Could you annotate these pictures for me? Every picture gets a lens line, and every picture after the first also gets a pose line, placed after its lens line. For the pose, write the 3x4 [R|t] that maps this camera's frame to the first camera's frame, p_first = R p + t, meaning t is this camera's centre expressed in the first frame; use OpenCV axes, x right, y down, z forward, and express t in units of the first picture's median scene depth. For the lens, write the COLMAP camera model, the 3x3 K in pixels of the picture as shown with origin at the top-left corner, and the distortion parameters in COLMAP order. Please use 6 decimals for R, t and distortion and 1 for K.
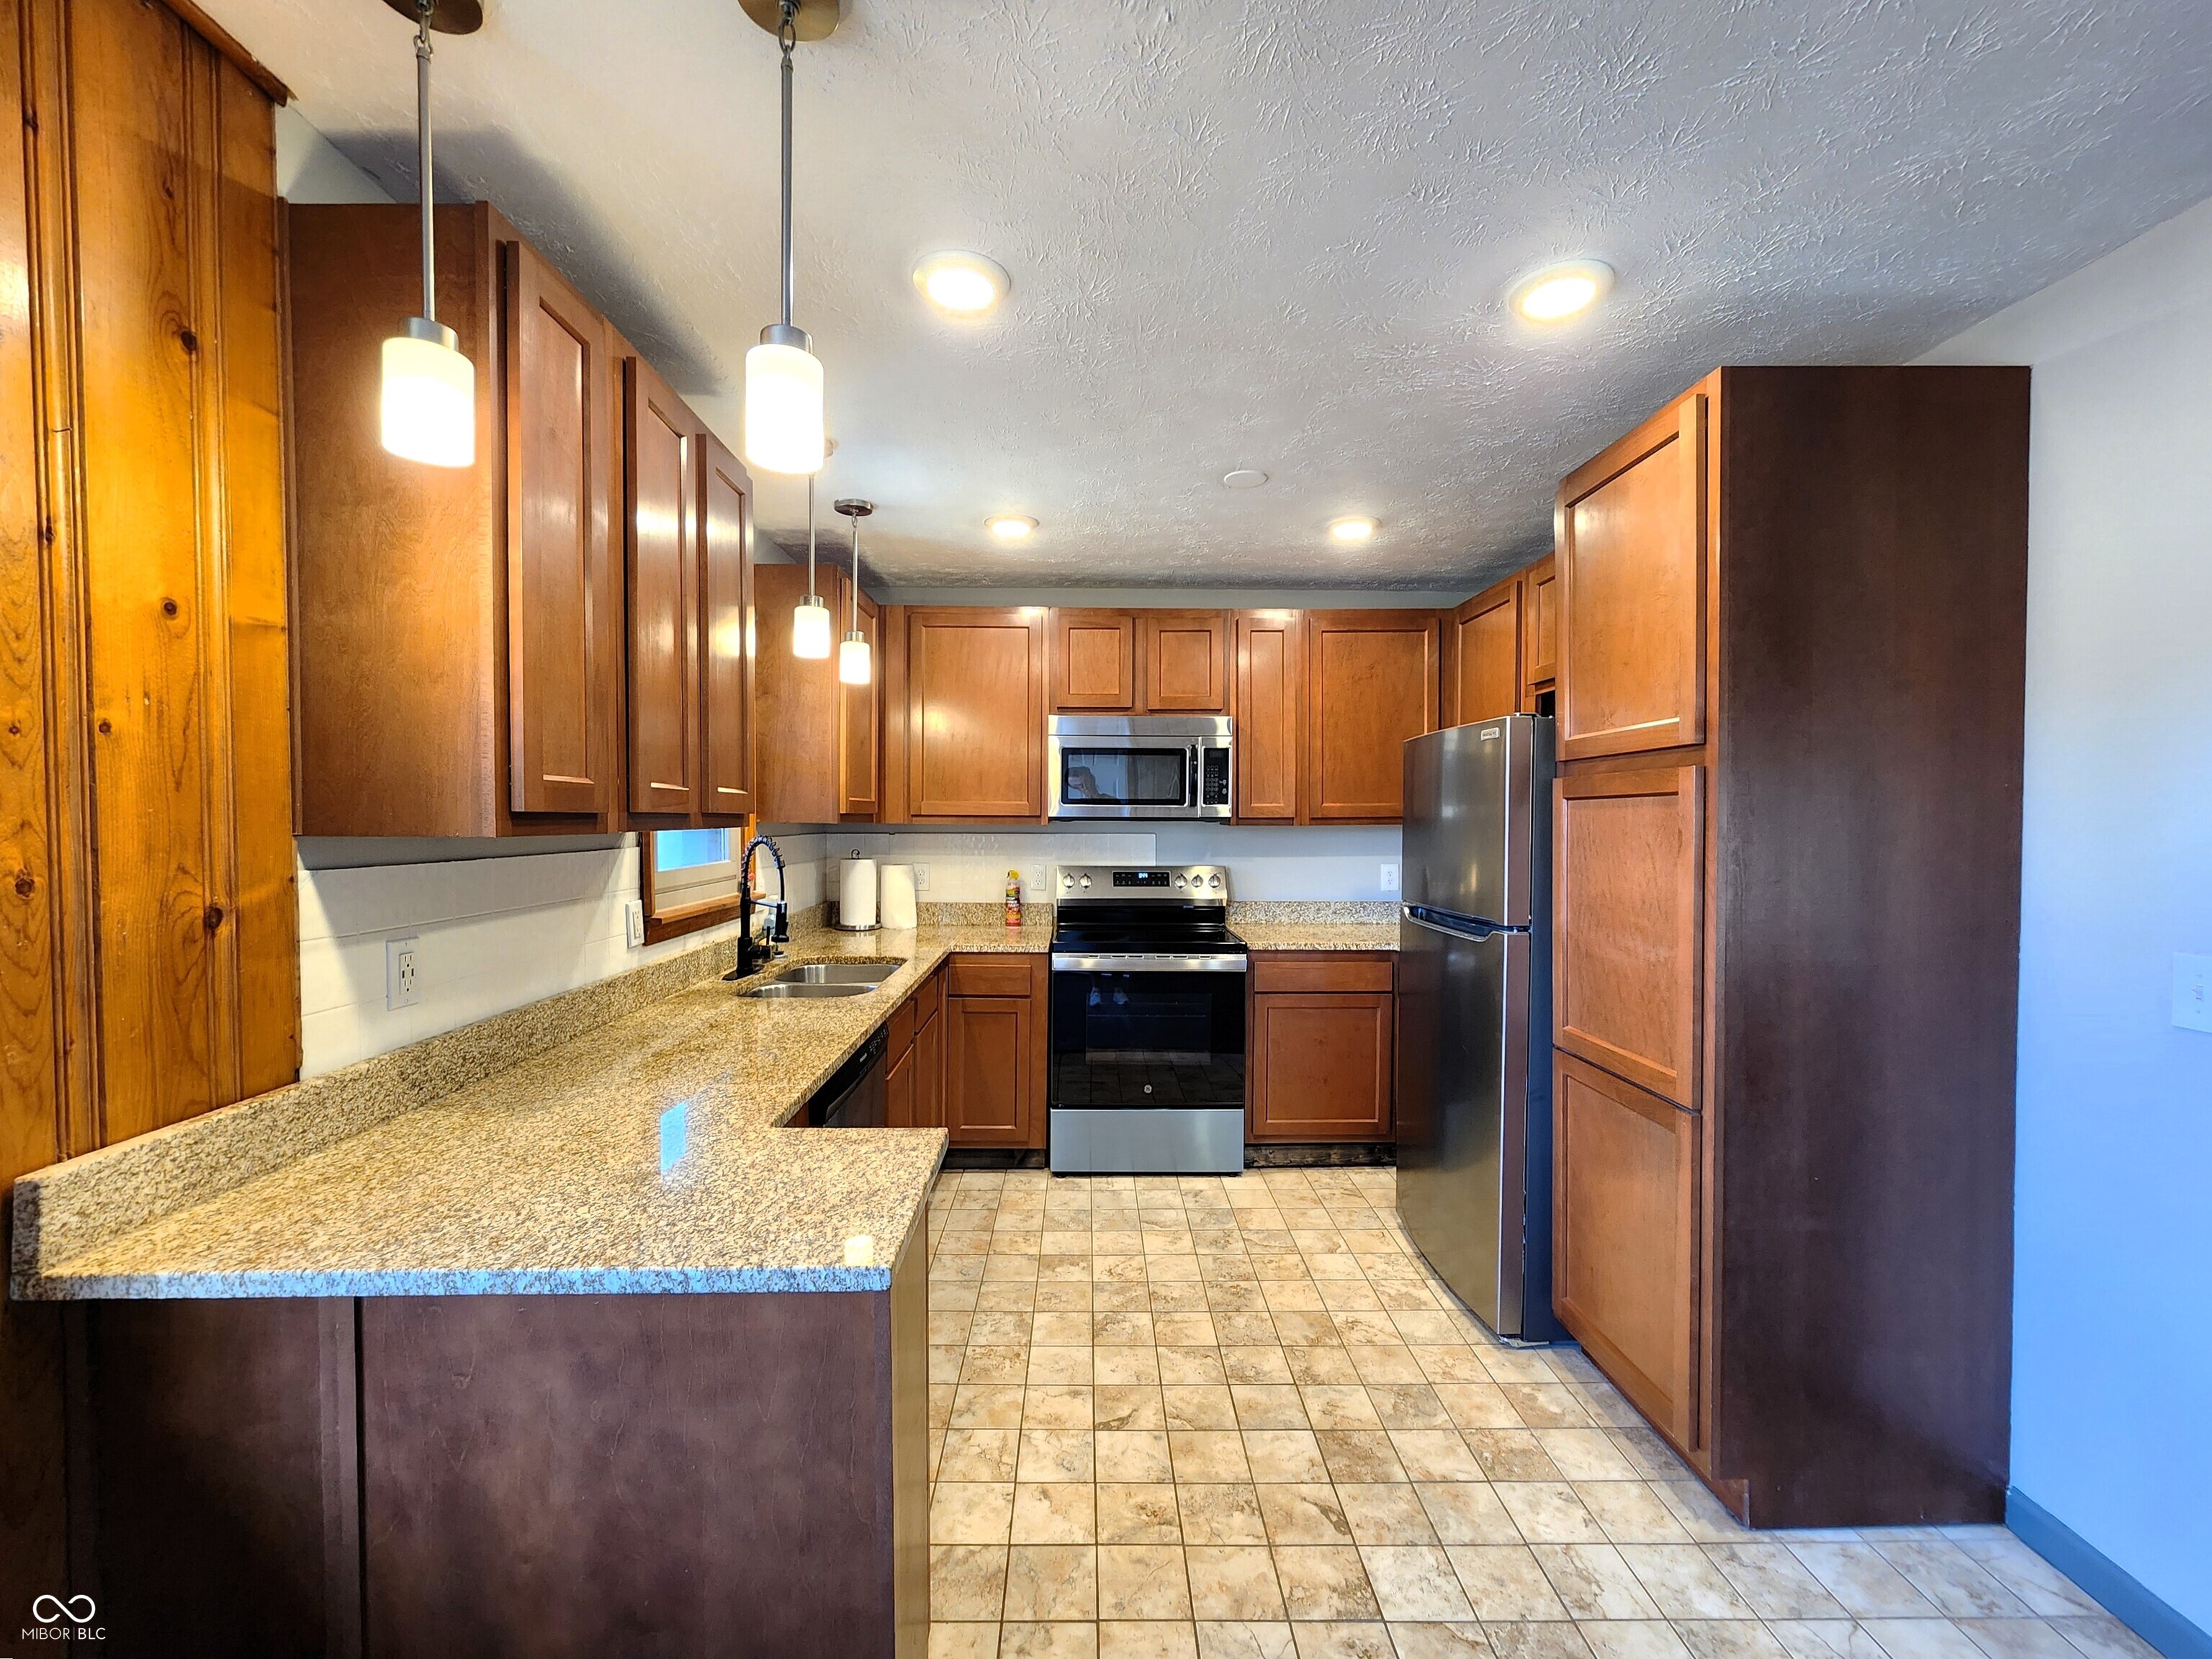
lens RADIAL K [[923.4, 0, 1102.9], [0, 923.4, 846.3], [0, 0, 1]] dist [0.002089, -0.000420]
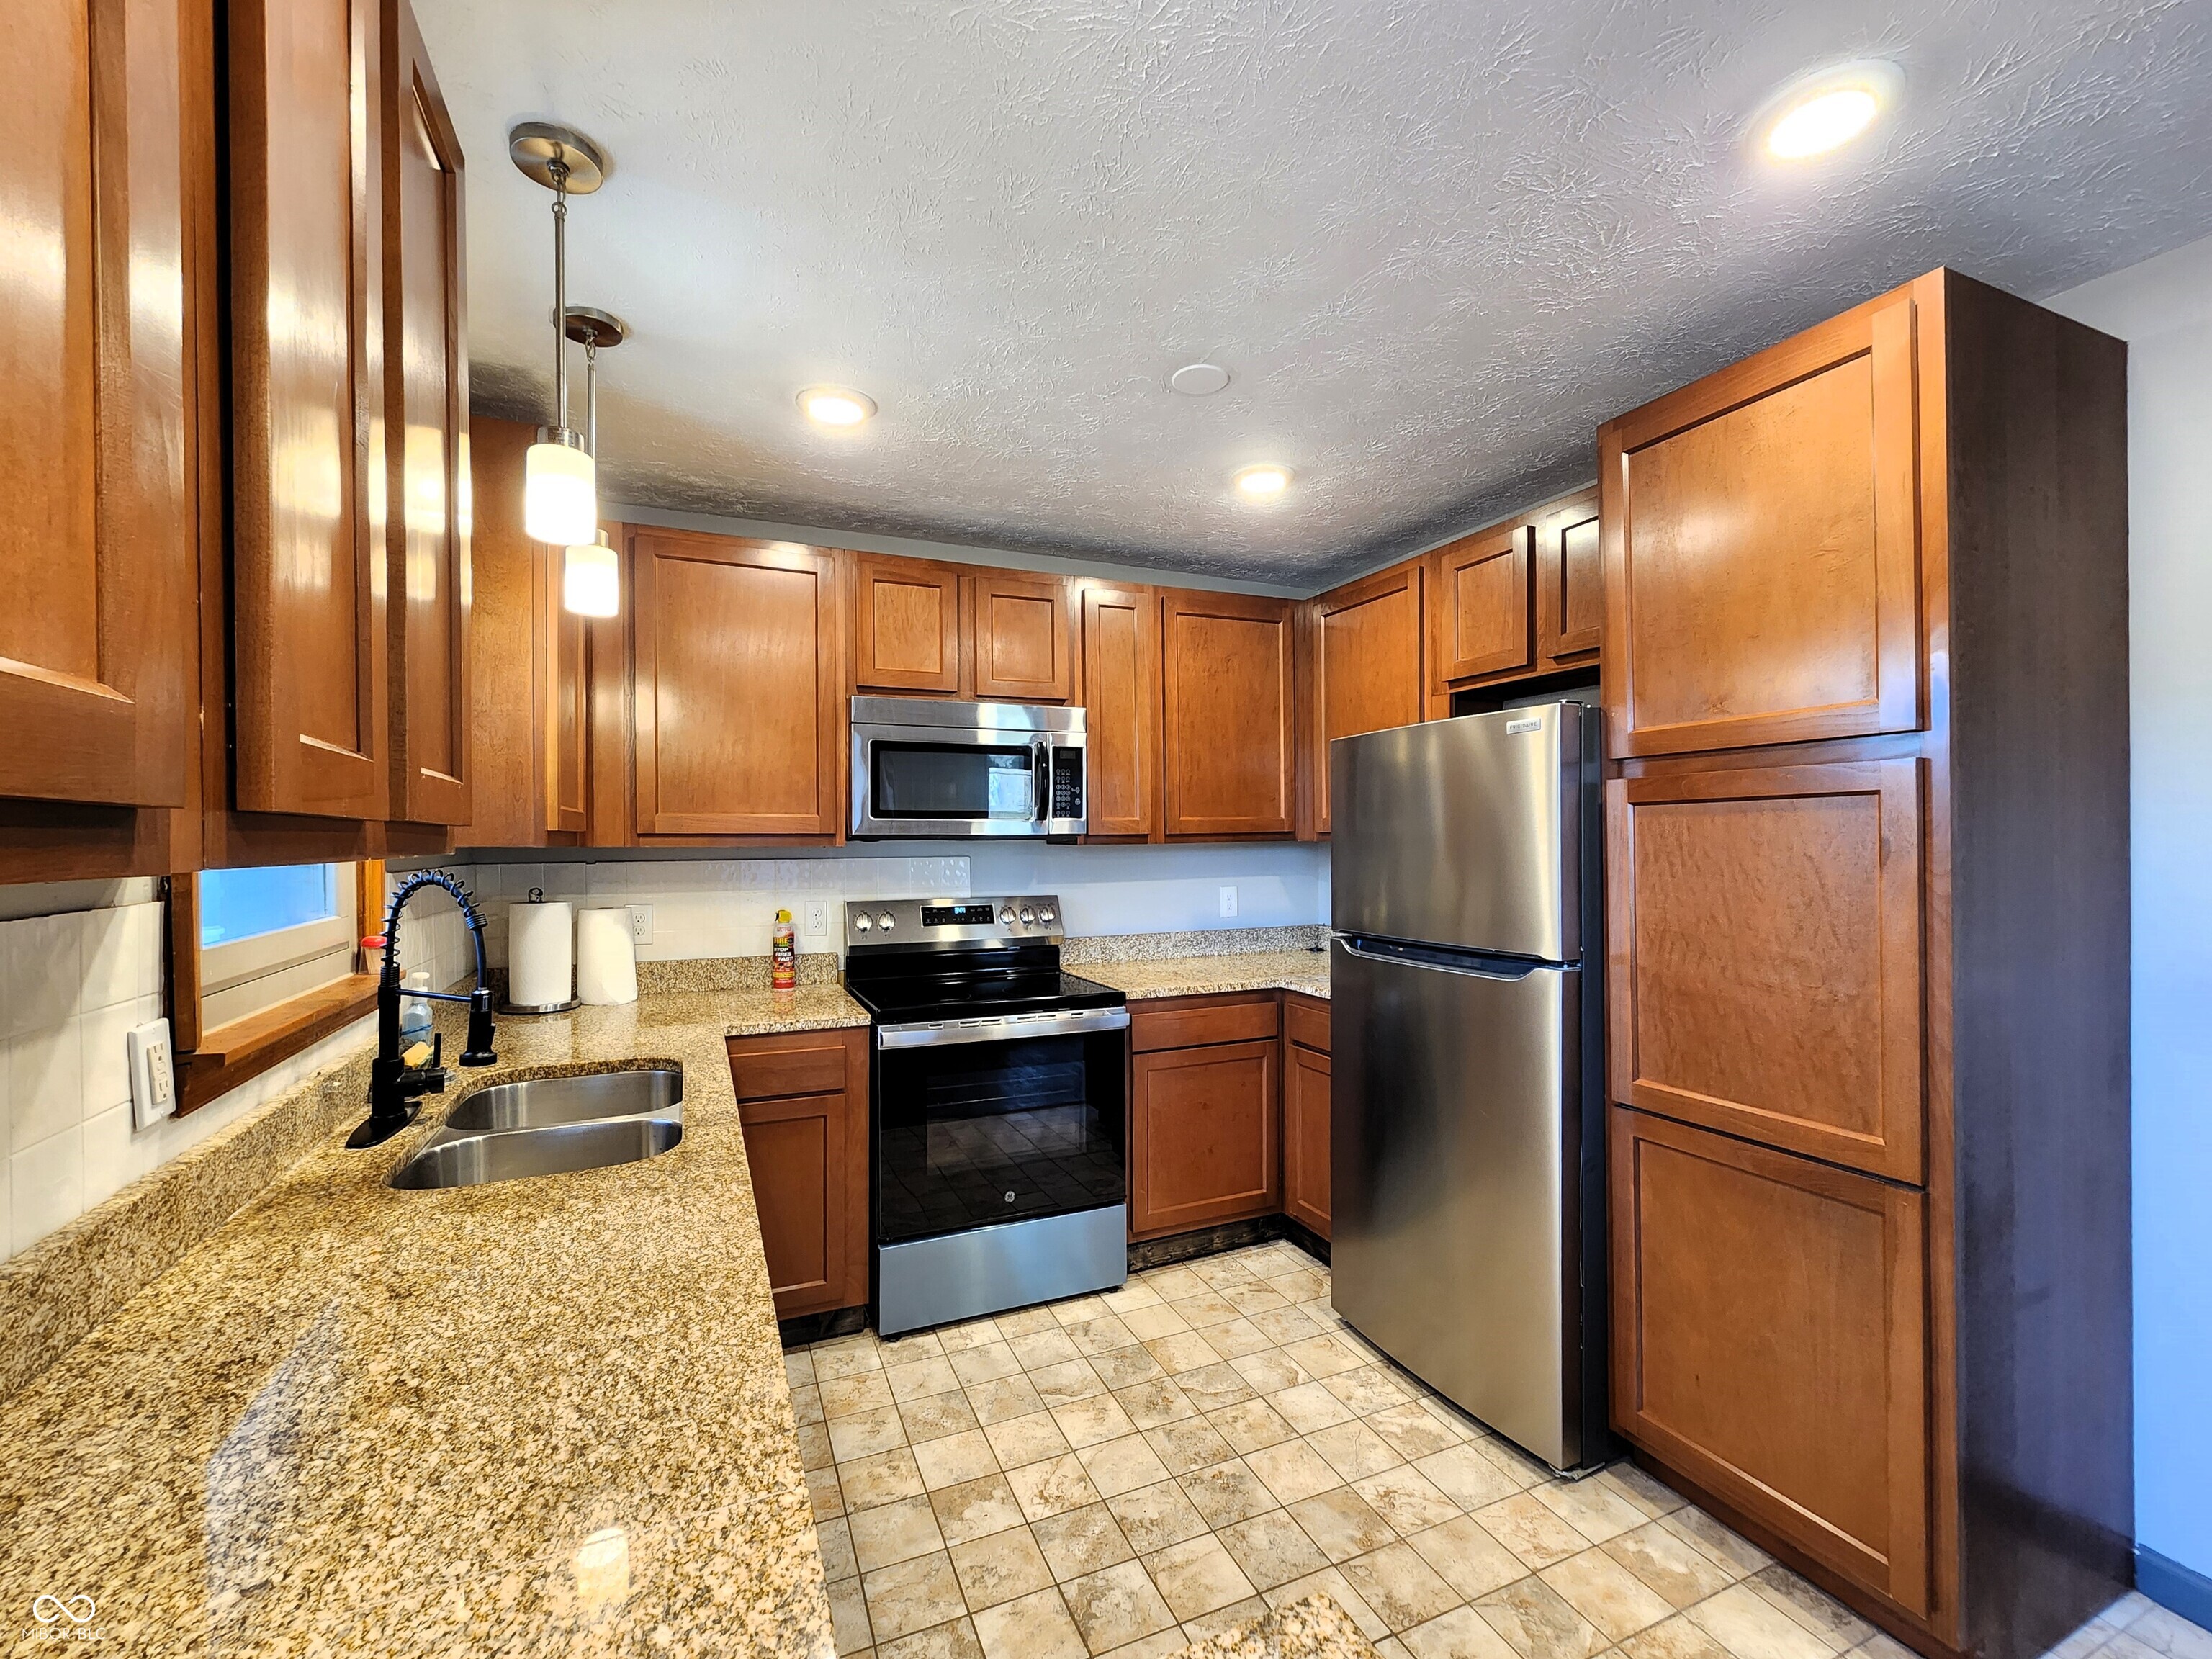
lens RADIAL K [[923.4, 0, 1094.2], [0, 923.4, 849.4], [0, 0, 1]] dist [0.002089, -0.000420]
pose [[0.925026, -0.013676, 0.379658, -0.244849], [0.022019, 0.999602, -0.017639, -0.006186], [-0.379266, 0.024676, 0.924959, 0.397271]]
